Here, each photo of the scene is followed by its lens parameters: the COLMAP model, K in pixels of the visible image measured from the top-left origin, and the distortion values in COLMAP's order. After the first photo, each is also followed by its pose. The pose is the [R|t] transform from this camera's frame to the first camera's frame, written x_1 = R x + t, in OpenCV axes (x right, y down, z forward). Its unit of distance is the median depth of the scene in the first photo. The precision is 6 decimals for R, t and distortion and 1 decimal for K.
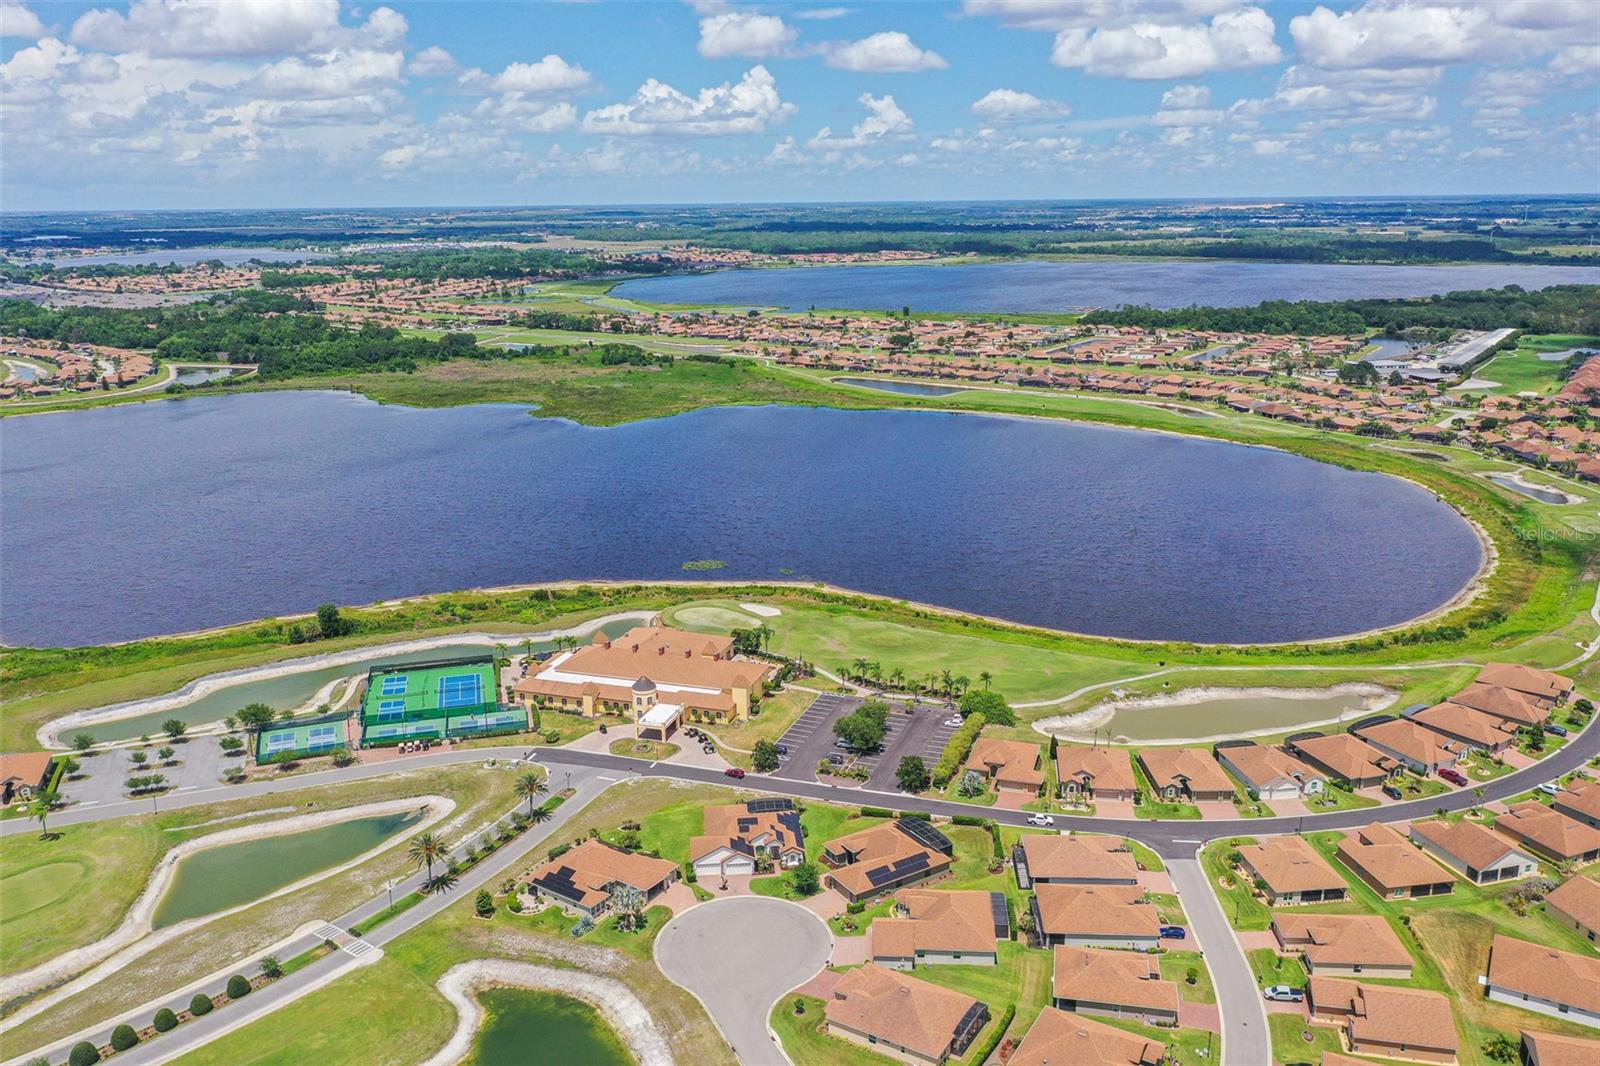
lens RADIAL K [[1266.1, 0, 800.0], [0, 1266.1, 533.0], [0, 0, 1]] dist [-0.000371, -0.000666]
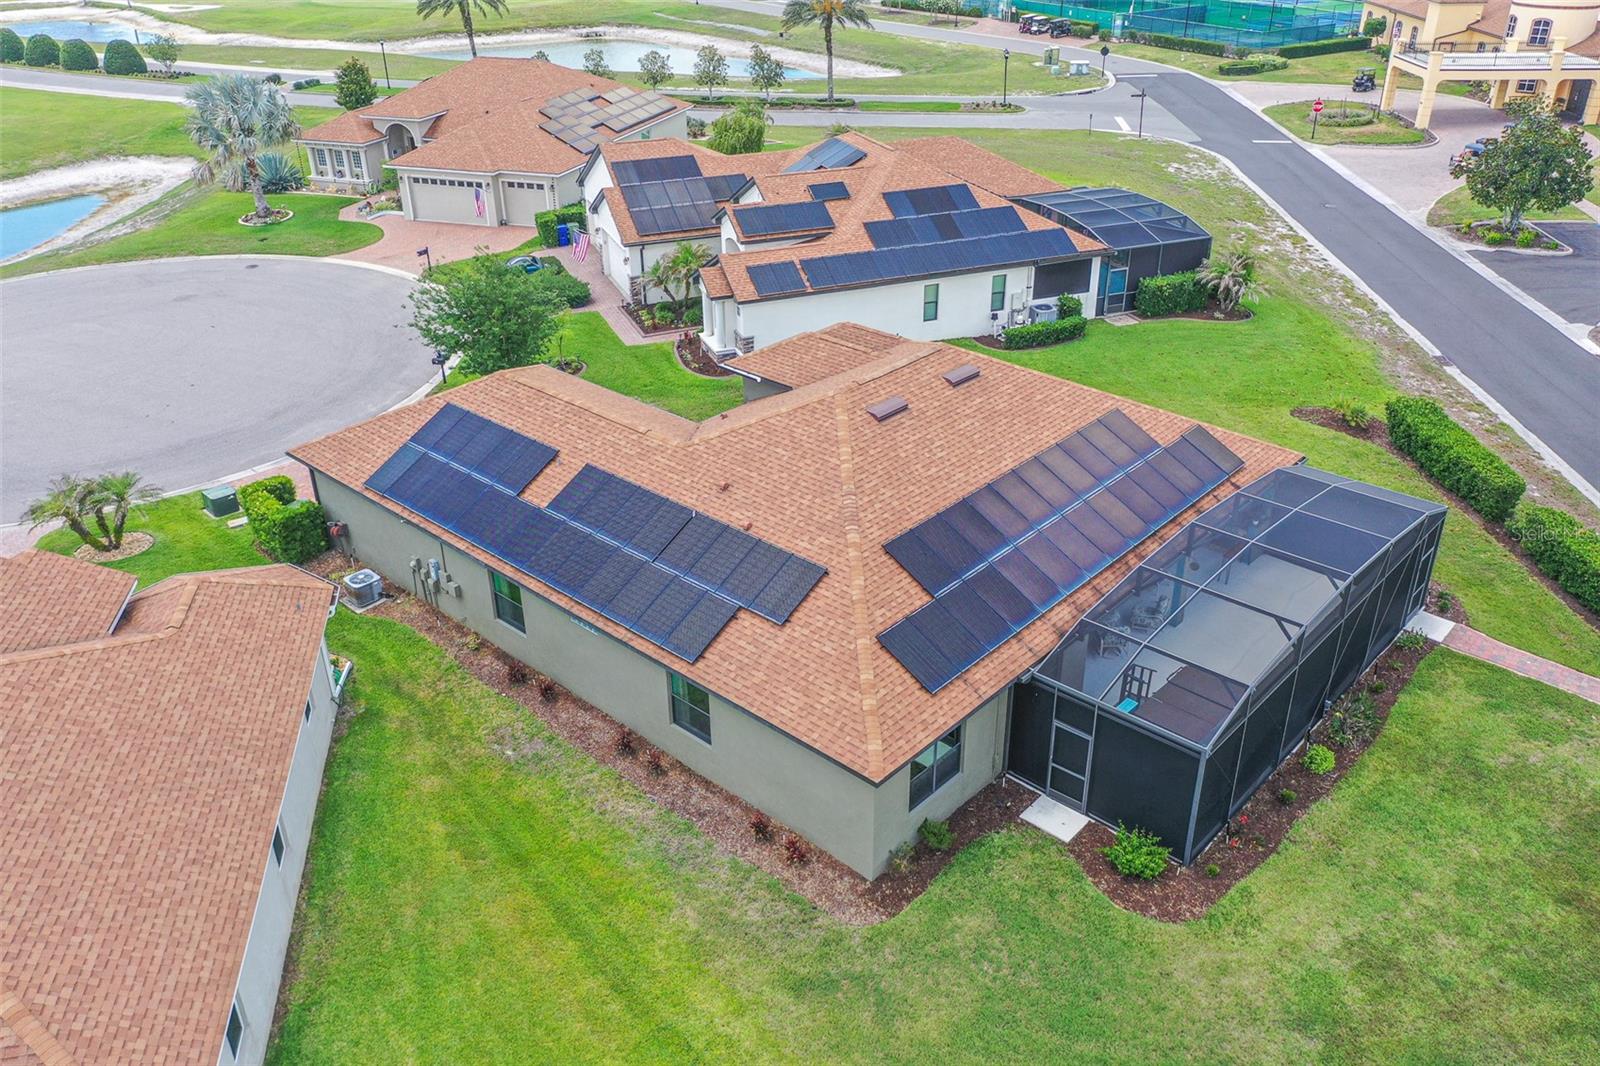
lens RADIAL K [[1246.9, 0, 805.9], [0, 1246.9, 532.2], [0, 0, 1]] dist [0.004455, 0.003193]
pose [[0.263656, 0.470526, -0.842075, 0.142355], [-0.244514, 0.877052, 0.413512, 0.152085], [0.933112, 0.096874, 0.346291, 0.718352]]
